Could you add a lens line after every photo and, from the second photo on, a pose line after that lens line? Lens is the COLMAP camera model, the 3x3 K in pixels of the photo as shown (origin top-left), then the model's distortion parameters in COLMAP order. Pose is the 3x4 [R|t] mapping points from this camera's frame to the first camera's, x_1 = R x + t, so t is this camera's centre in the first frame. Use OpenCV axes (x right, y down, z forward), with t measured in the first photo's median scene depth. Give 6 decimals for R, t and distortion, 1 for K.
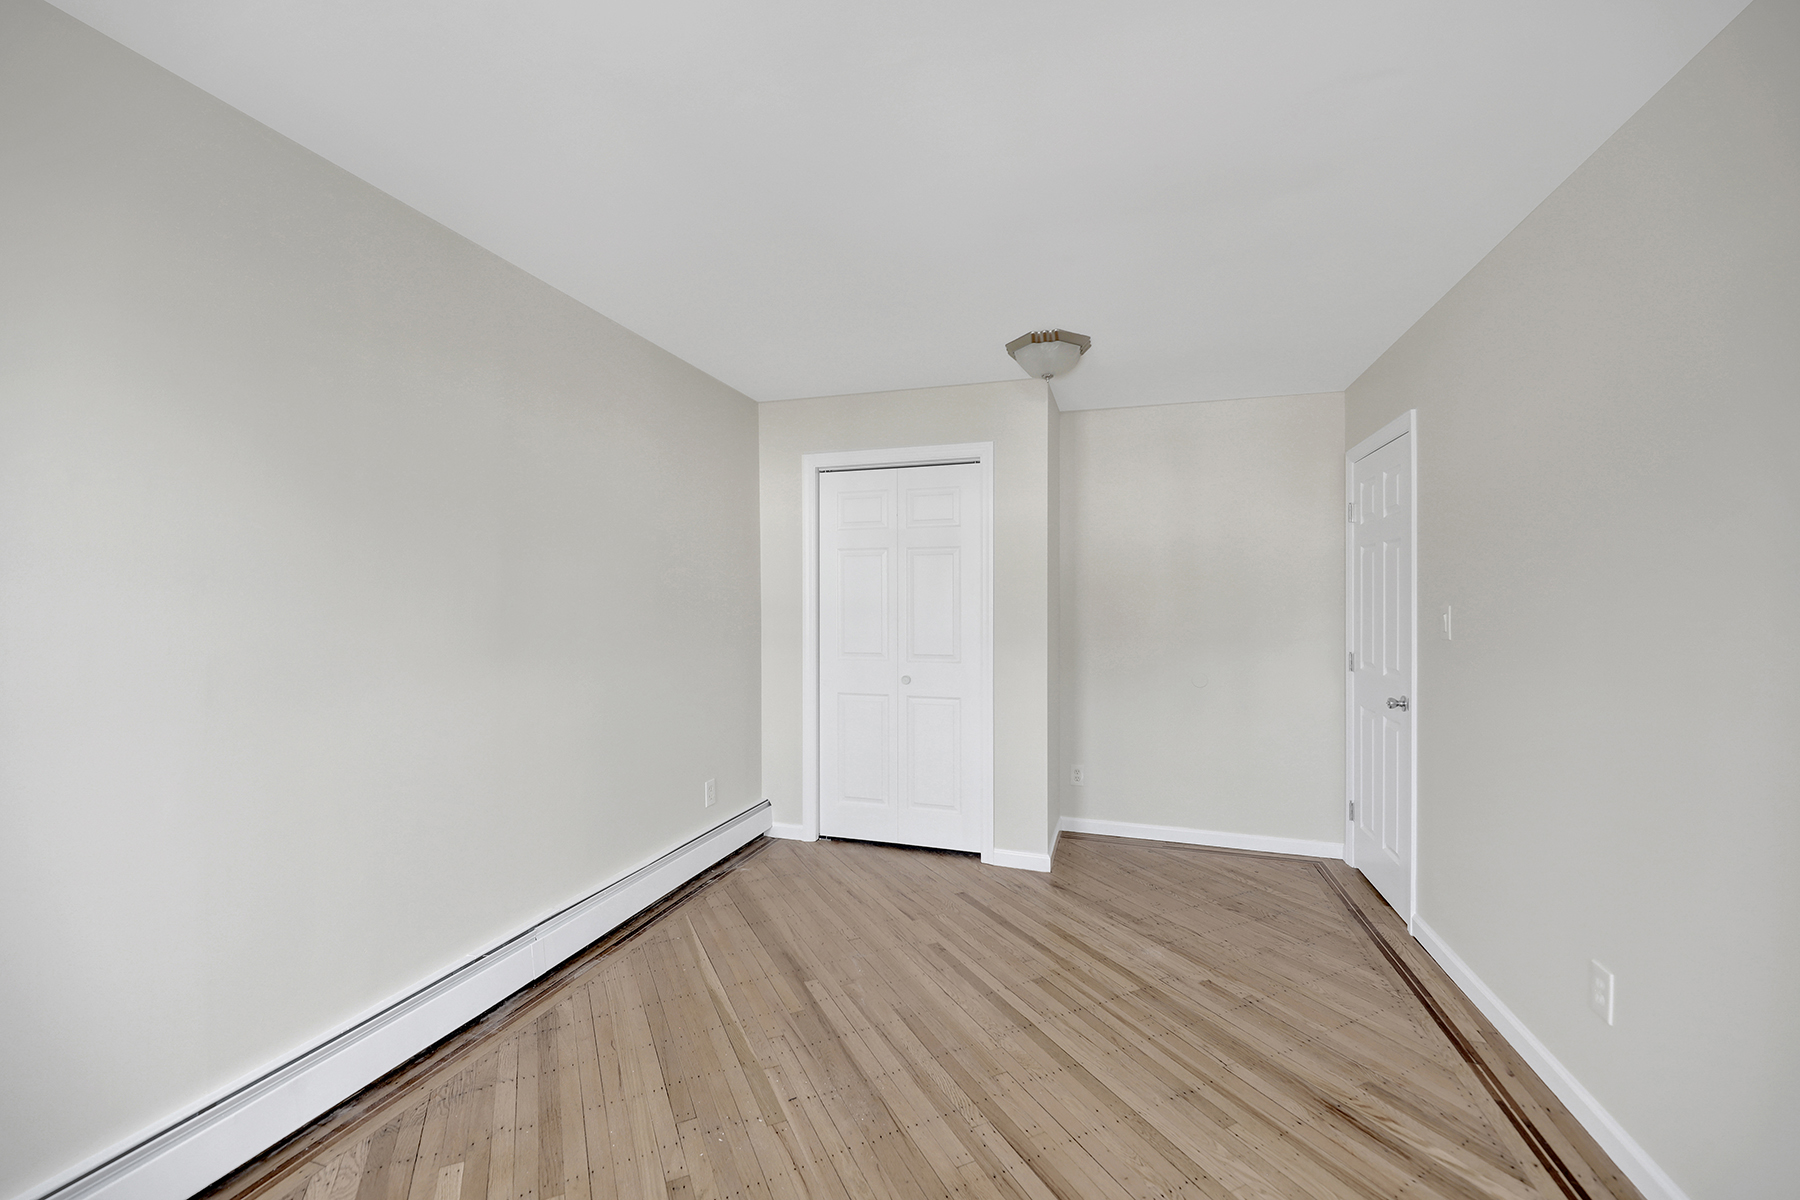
lens RADIAL K [[761.3, 0, 895.1], [0, 761.3, 605.3], [0, 0, 1]] dist [0.000367, -0.002903]
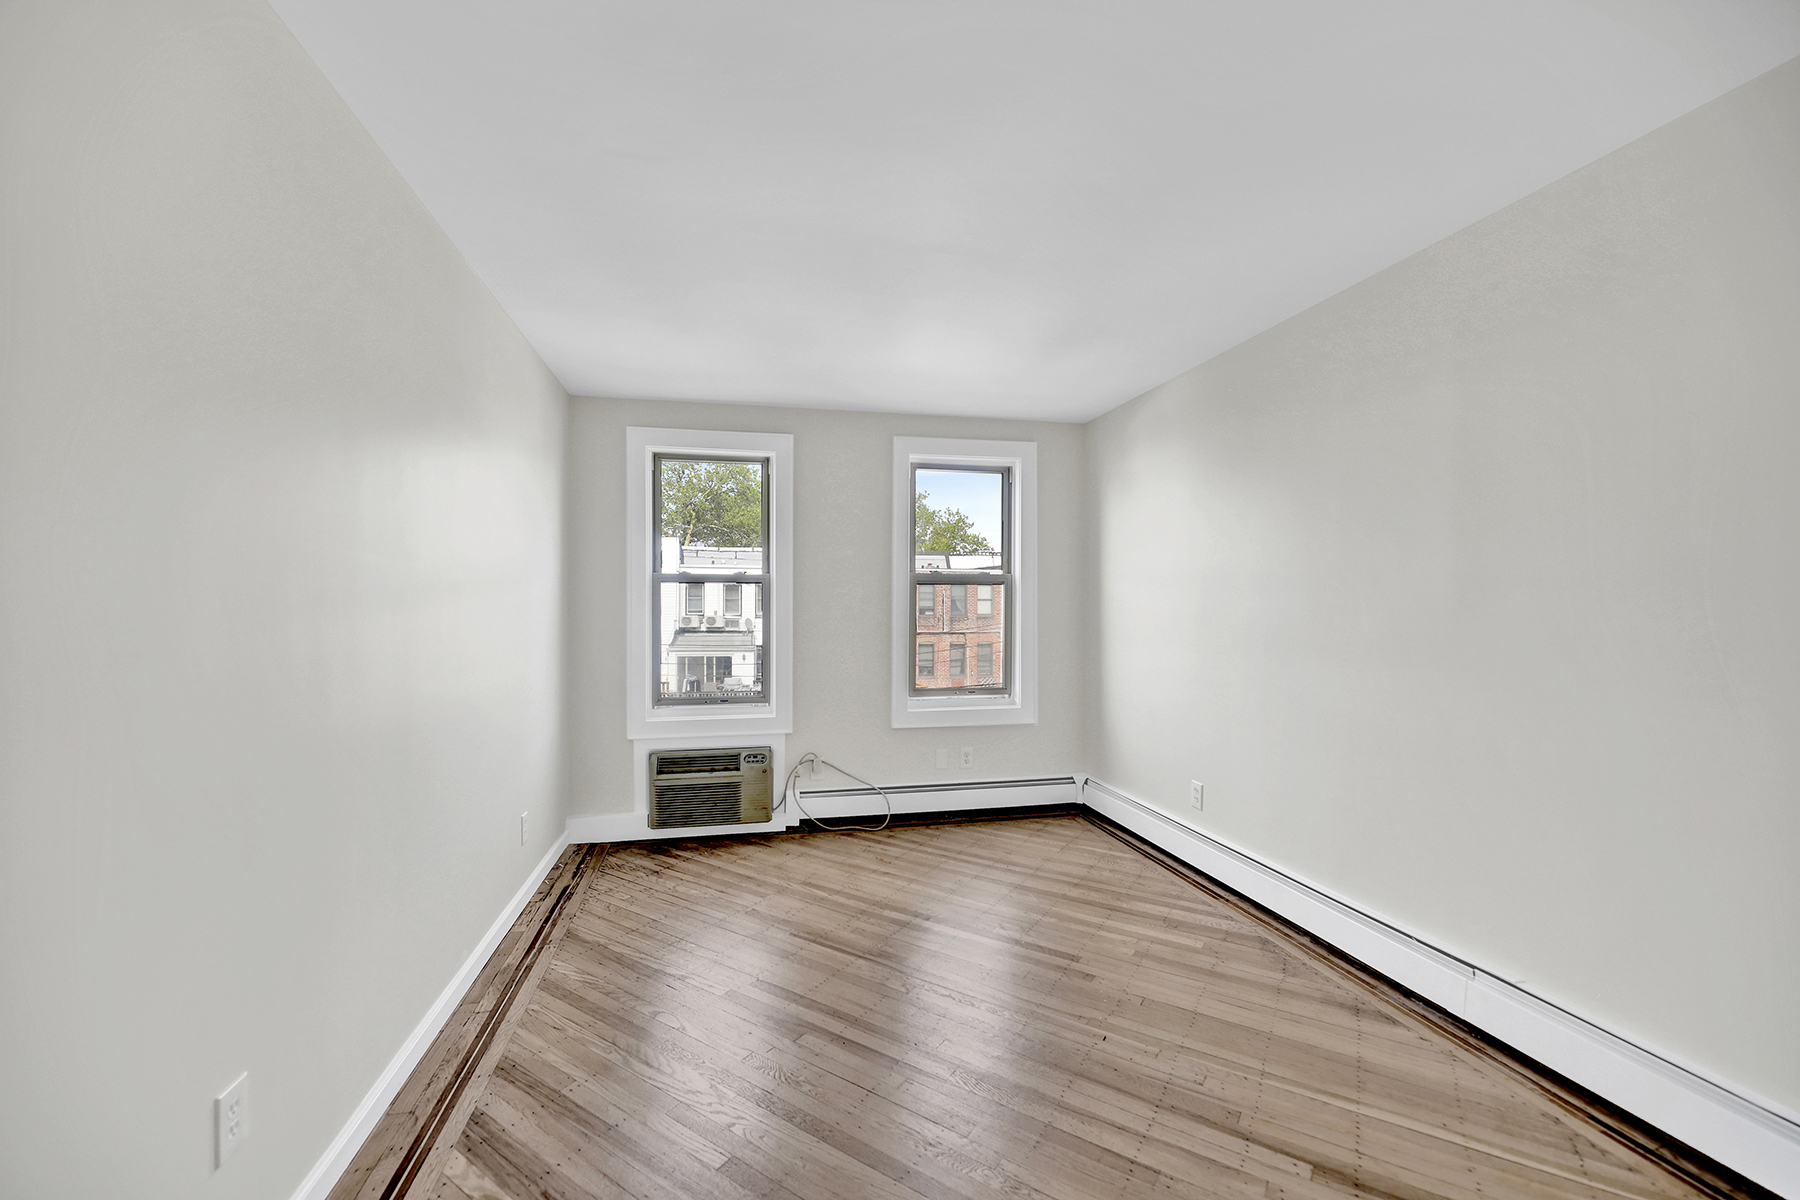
lens RADIAL K [[761.3, 0, 895.1], [0, 761.3, 605.3], [0, 0, 1]] dist [0.000367, -0.002903]
pose [[-0.876644, -0.001260, -0.481139, 0.595931], [-0.002623, 0.999994, 0.002161, 0.005460], [0.481133, 0.003156, -0.876642, 1.609498]]
